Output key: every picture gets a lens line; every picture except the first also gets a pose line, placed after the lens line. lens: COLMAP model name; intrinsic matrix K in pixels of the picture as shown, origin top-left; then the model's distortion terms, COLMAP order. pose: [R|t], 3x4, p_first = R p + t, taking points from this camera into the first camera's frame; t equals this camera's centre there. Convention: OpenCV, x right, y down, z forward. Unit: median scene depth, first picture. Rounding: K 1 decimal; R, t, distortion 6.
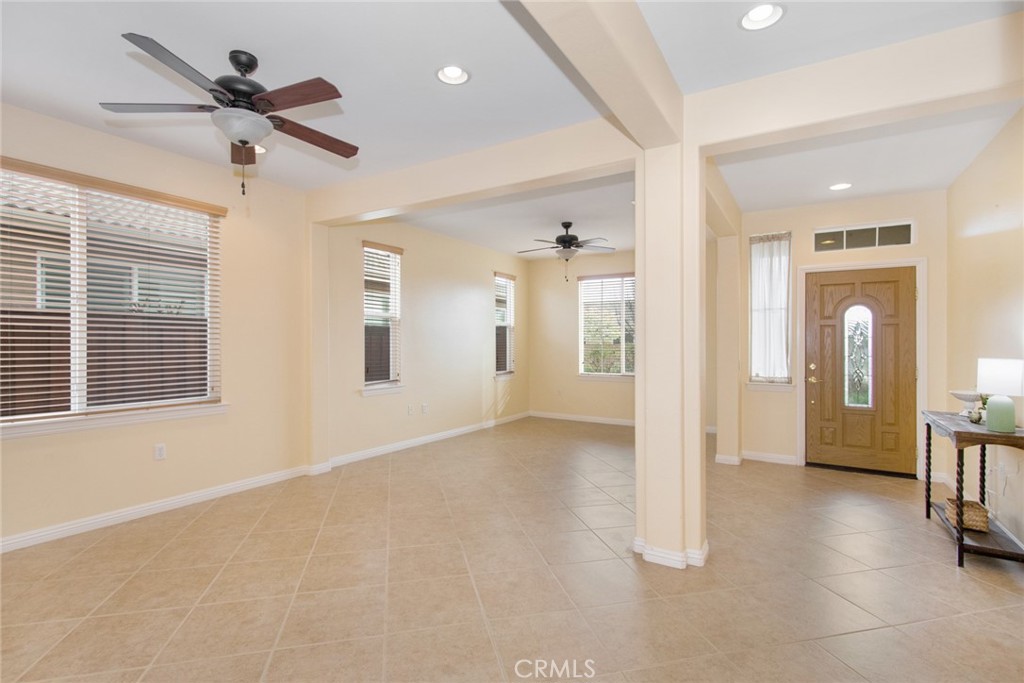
lens RADIAL K [[496.1, 0, 521.1], [0, 496.1, 342.8], [0, 0, 1]] dist [0.008482, 0.001244]
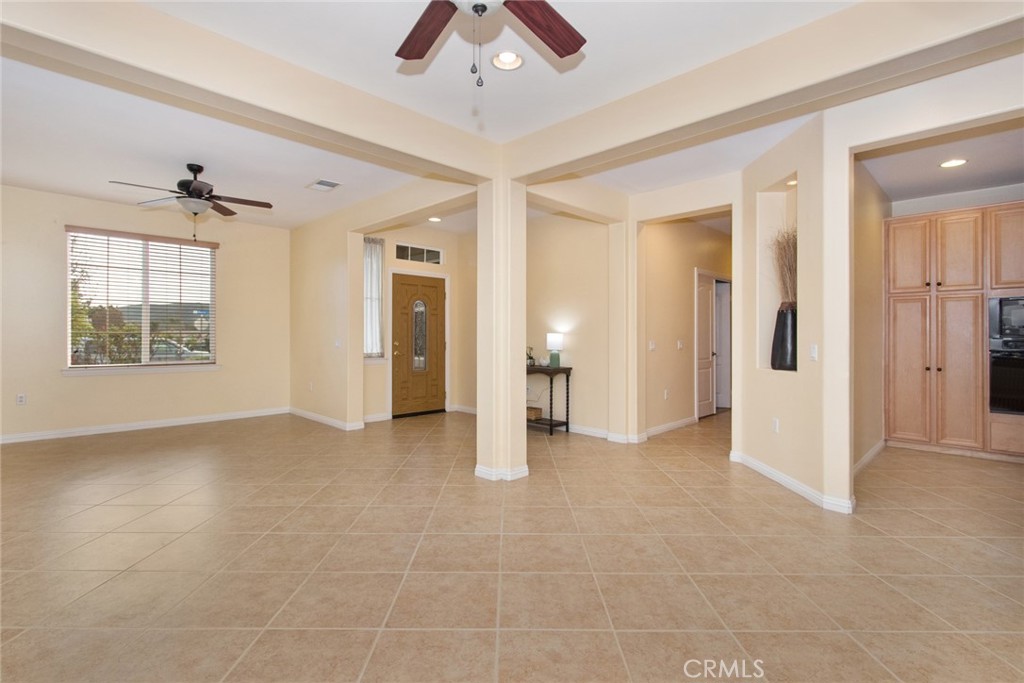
lens RADIAL K [[450.3, 0, 536.7], [0, 450.3, 330.3], [0, 0, 1]] dist [0.000842, 0.000210]
pose [[0.232760, 0.006820, 0.972510, -0.522968], [0.000060, 0.999975, -0.007027, 0.021145], [-0.972534, 0.001693, 0.232753, 0.362528]]
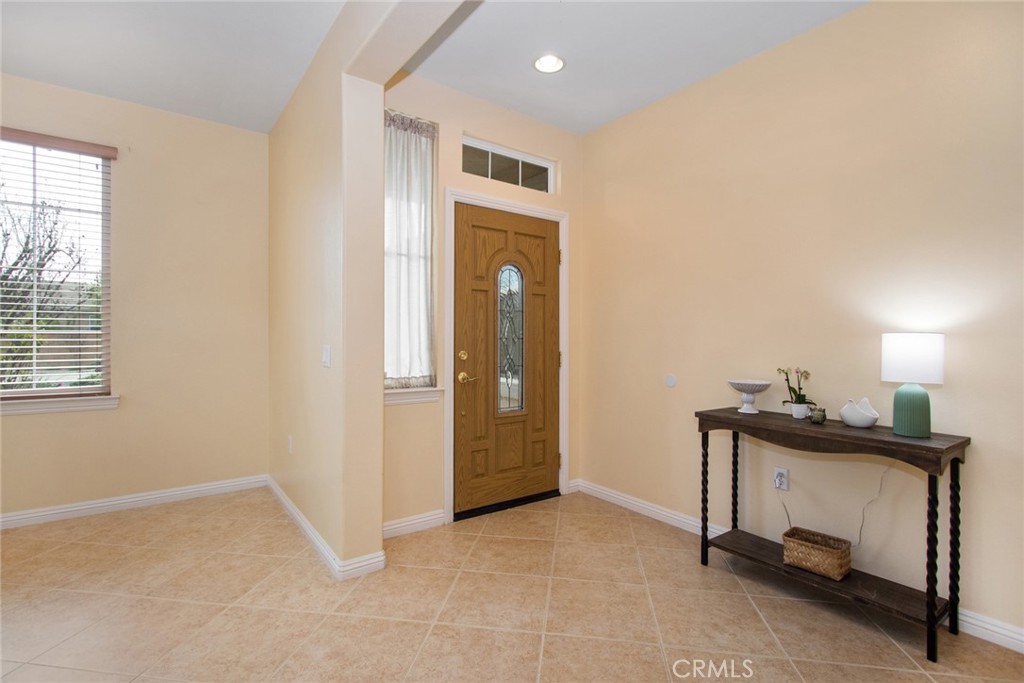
lens RADIAL K [[496.1, 0, 521.0], [0, 496.1, 335.8], [0, 0, 1]] dist [0.008482, 0.001244]
pose [[0.411515, 0.000872, 0.911402, 0.057335], [-0.003548, 0.999993, 0.000646, 0.023301], [-0.911396, -0.003500, 0.411516, 0.705092]]
